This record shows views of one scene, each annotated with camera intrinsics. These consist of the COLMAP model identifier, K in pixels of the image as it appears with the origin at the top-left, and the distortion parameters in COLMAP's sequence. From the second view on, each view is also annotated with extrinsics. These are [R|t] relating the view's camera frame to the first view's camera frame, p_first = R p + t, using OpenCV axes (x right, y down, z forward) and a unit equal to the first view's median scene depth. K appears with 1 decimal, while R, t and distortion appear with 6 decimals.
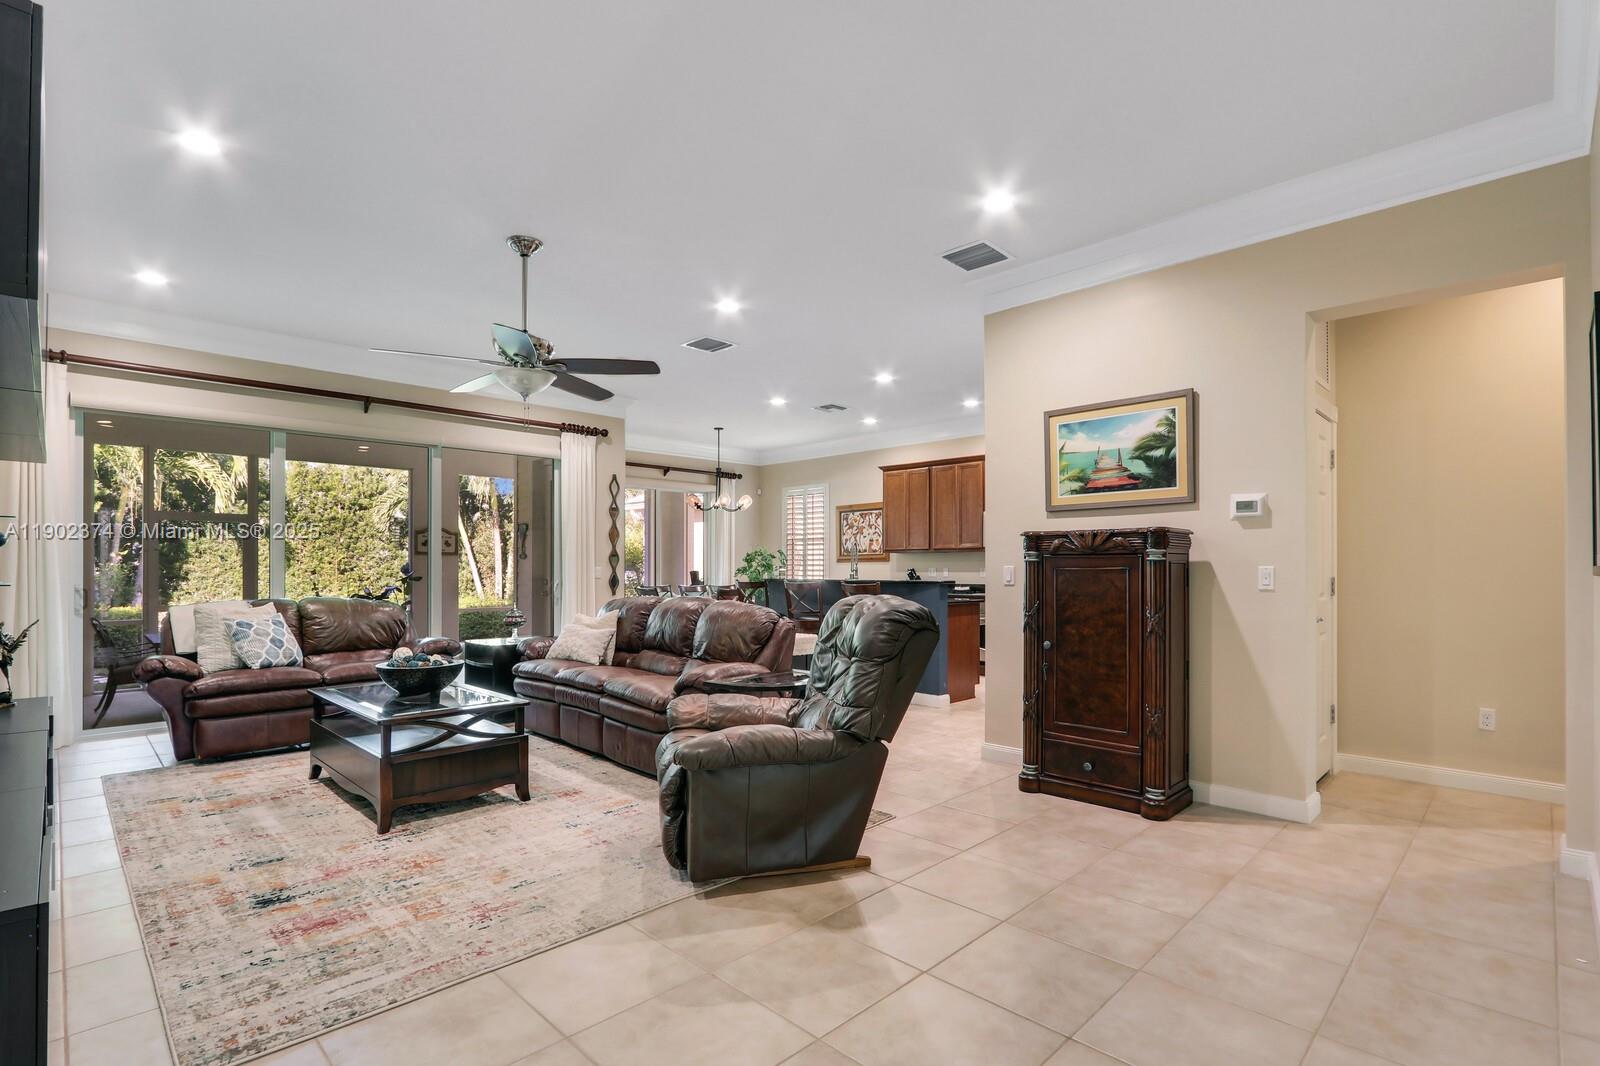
lens RADIAL K [[758.8, 0, 825.3], [0, 758.8, 561.4], [0, 0, 1]] dist [-0.020219, -0.000054]
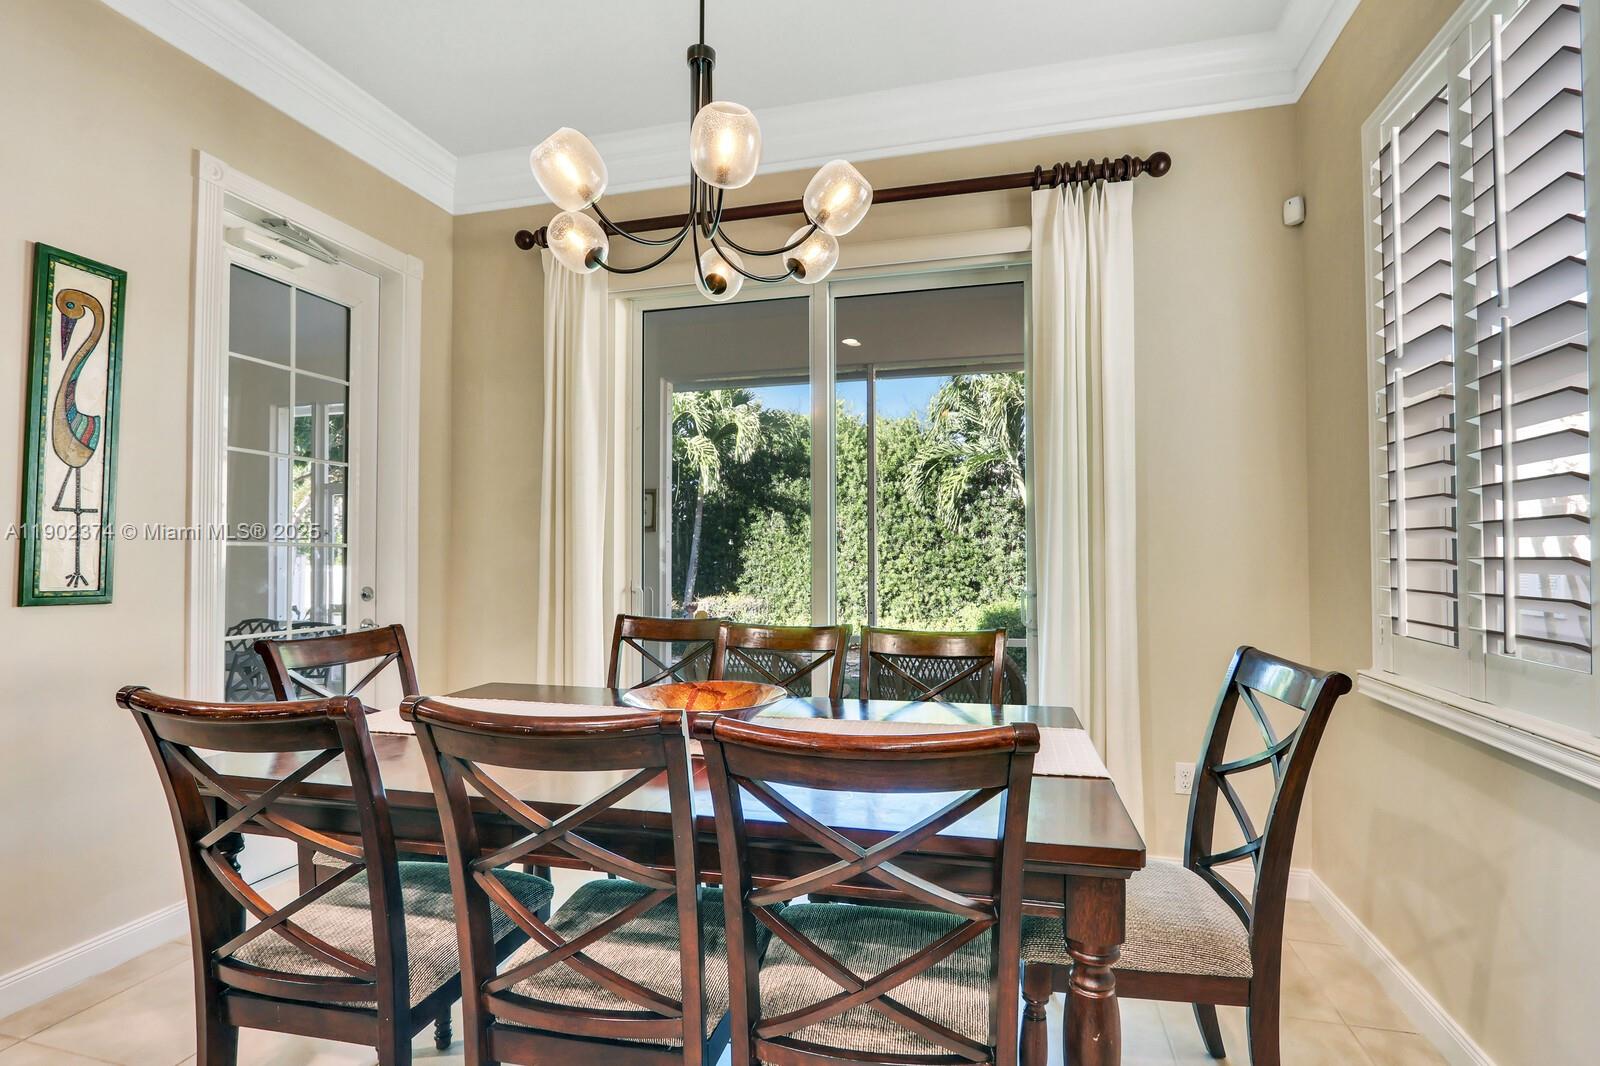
lens RADIAL K [[774.0, 0, 802.7], [0, 774.0, 587.5], [0, 0, 1]] dist [-0.016211, 0.000558]
pose [[0.488653, 0.037510, -0.871671, 0.056331], [0.006002, 0.998907, 0.046350, 0.008578], [0.872457, -0.027881, 0.487894, 0.976753]]
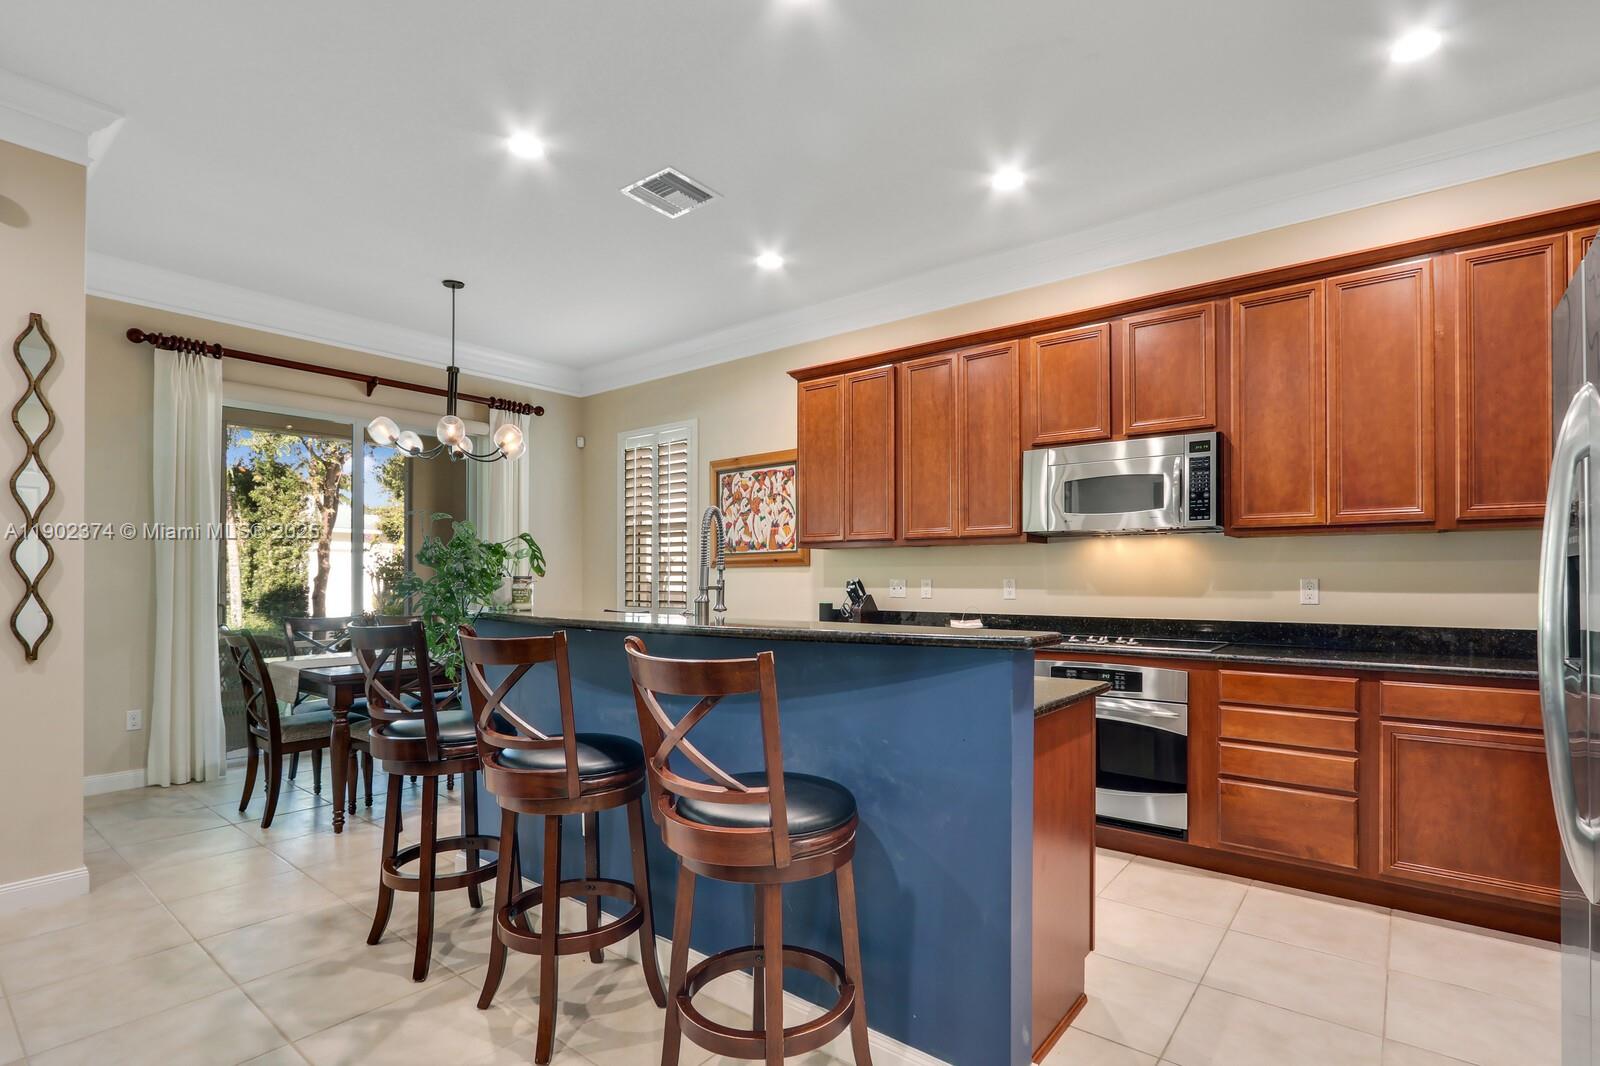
lens RADIAL K [[770.7, 0, 830.3], [0, 770.7, 574.4], [0, 0, 1]] dist [-0.009183, 0.000255]
pose [[0.994428, 0.003009, 0.105375, 0.047508], [-0.003626, 0.999977, 0.005668, 0.002680], [-0.105355, -0.006018, 0.994416, 0.528239]]
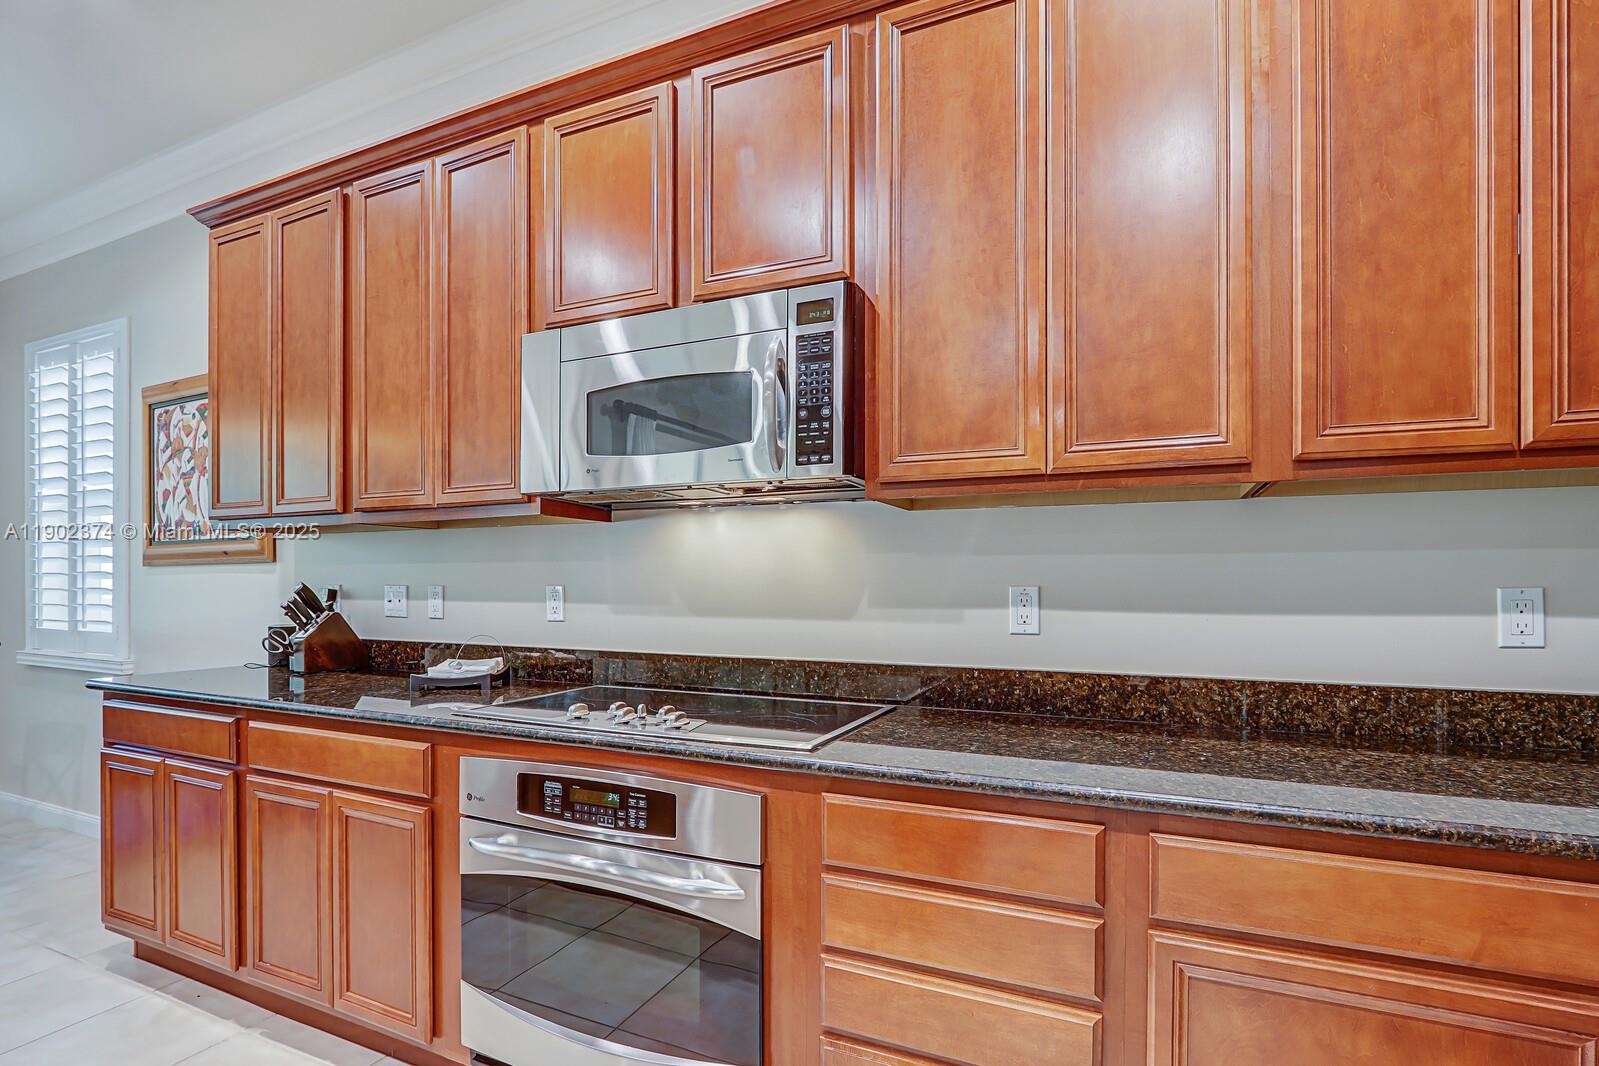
lens RADIAL K [[773.6, 0, 802.2], [0, 773.6, 587.4], [0, 0, 1]] dist [-0.016211, 0.000558]
pose [[0.943460, 0.003493, 0.331468, 0.194021], [-0.008397, 0.999875, 0.013365, 0.004196], [-0.331380, -0.015393, 0.943372, 0.700081]]
